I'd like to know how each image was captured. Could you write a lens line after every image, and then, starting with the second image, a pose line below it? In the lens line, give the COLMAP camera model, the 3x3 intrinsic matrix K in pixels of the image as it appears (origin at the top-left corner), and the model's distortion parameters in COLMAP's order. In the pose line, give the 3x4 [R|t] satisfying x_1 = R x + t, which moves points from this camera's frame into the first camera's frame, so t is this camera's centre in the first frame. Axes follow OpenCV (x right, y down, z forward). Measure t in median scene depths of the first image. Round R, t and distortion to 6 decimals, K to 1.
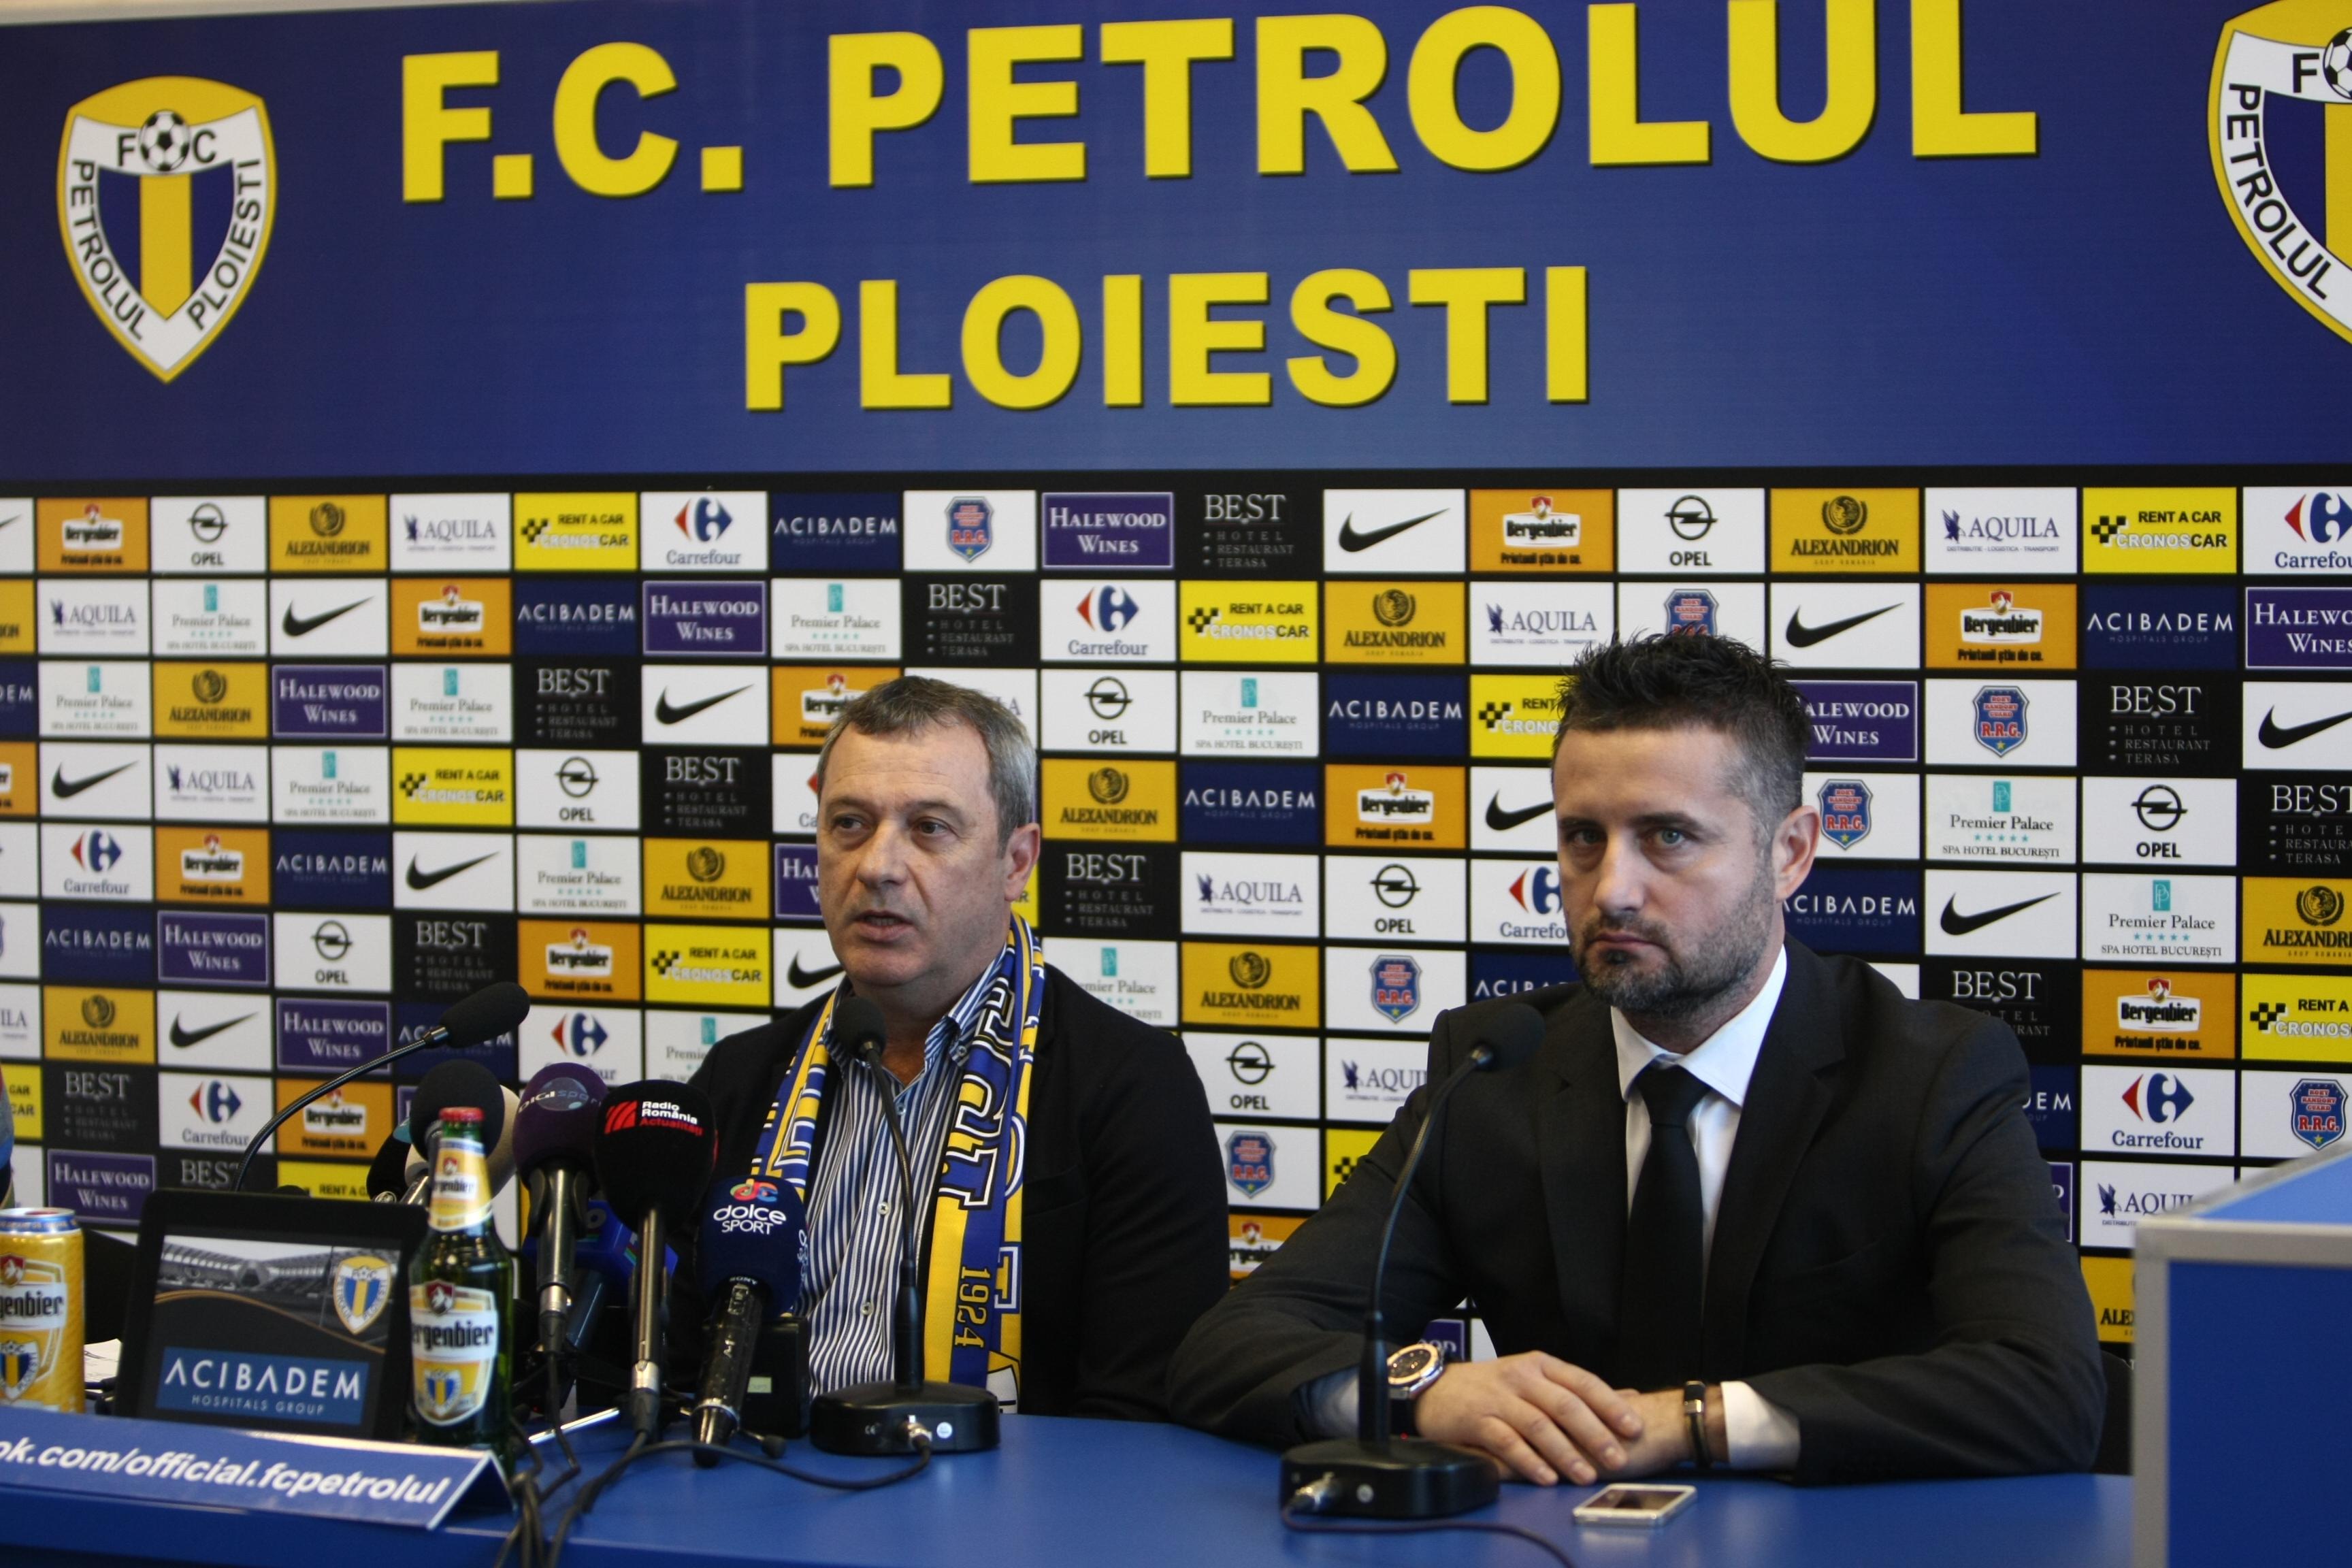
lens RADIAL K [[6221.6, 0, 1176.0], [0, 6221.6, 784.0], [0, 0, 1]] dist [-0.044696, -1.829126]
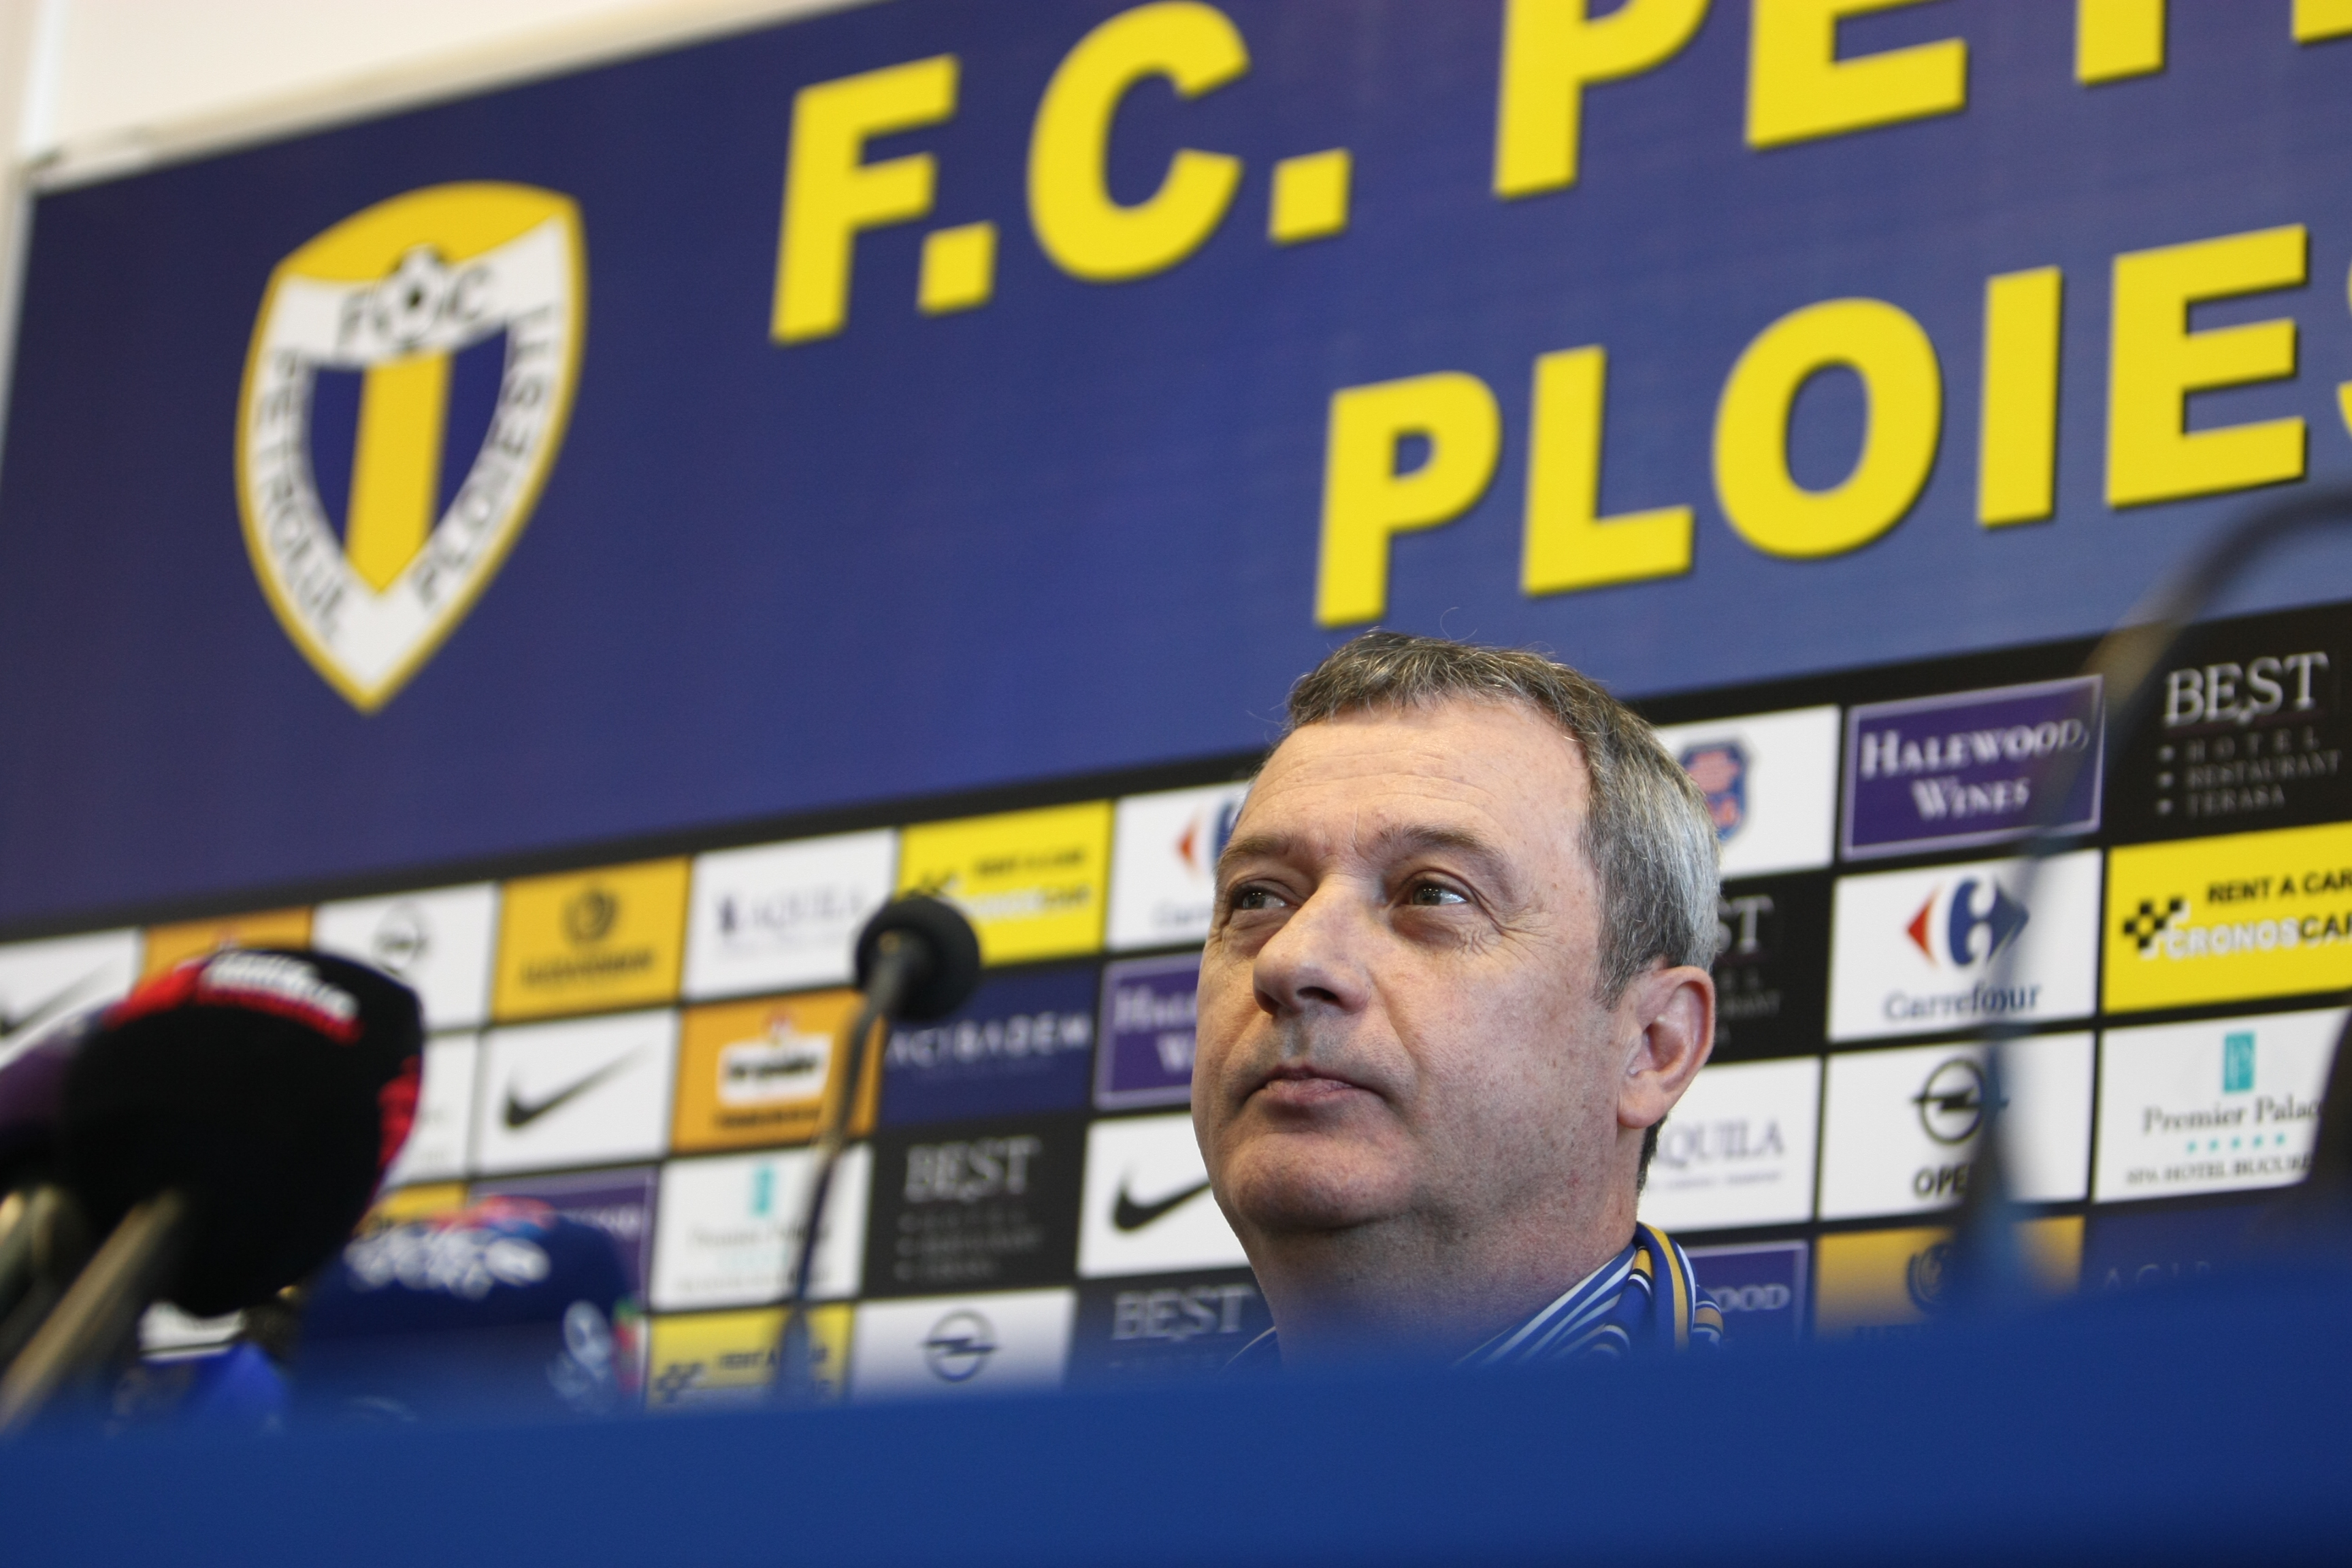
lens RADIAL K [[6221.6, 0, 1176.0], [0, 6221.6, 784.0], [0, 0, 1]] dist [-0.044696, -1.829126]
pose [[0.975940, 0.029228, -0.216069, 0.034084], [-0.104707, 0.932053, -0.346862, 0.138681], [0.191250, 0.361140, 0.912689, 0.528541]]
